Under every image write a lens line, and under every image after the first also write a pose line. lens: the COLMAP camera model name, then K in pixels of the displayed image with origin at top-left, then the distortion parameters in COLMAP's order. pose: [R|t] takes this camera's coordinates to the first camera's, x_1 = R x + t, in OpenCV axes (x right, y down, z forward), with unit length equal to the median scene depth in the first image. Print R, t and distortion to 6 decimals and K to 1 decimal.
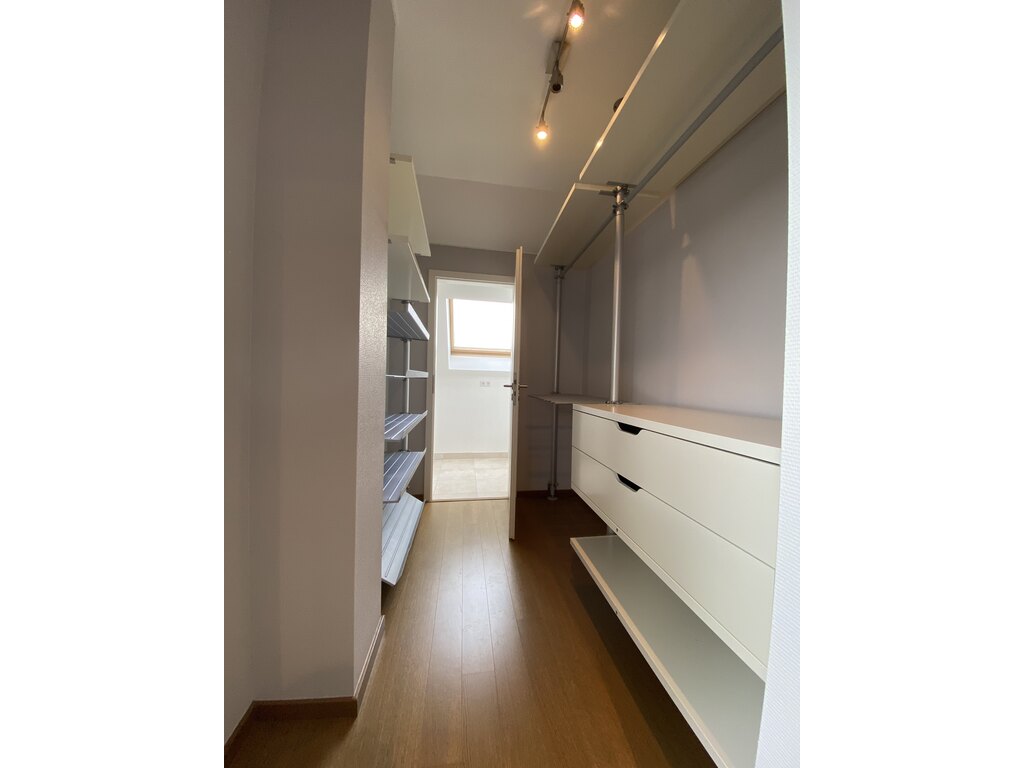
lens RADIAL K [[412.0, 0, 510.9], [0, 412.0, 381.2], [0, 0, 1]] dist [0.015019, -0.015373]
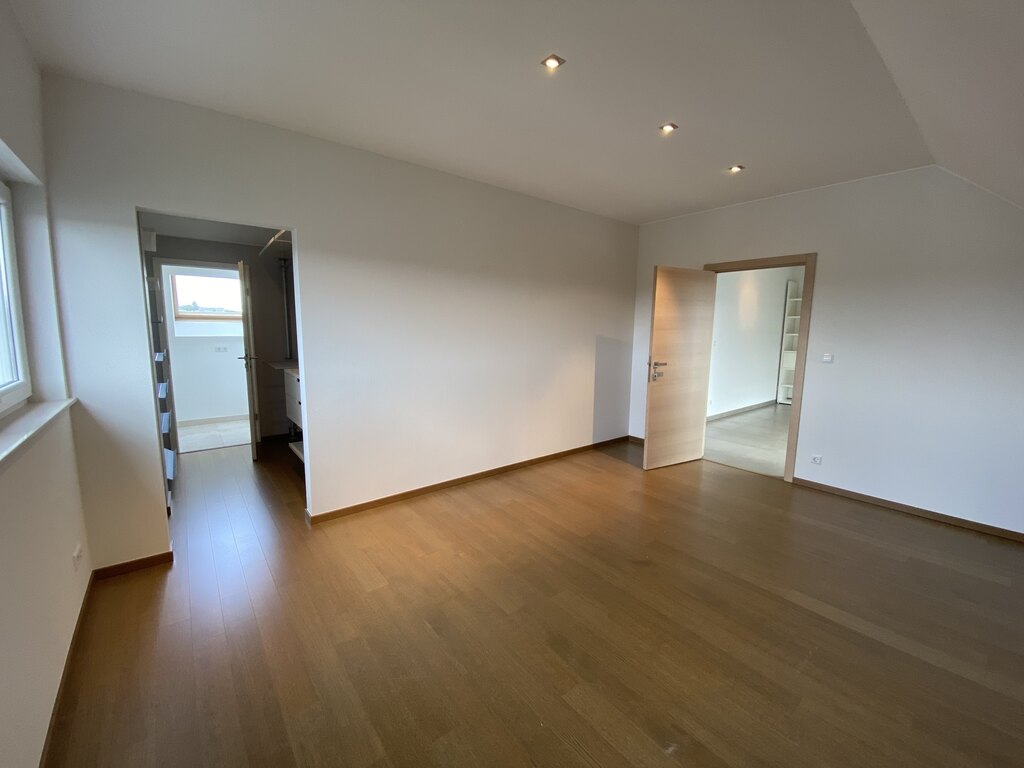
lens RADIAL K [[412.0, 0, 510.9], [0, 412.0, 381.2], [0, 0, 1]] dist [0.015019, -0.015373]
pose [[0.853482, -0.084577, 0.514212, 0.030771], [0.026479, 0.992506, 0.119296, -0.036487], [-0.520448, -0.088201, 0.849326, -0.471023]]
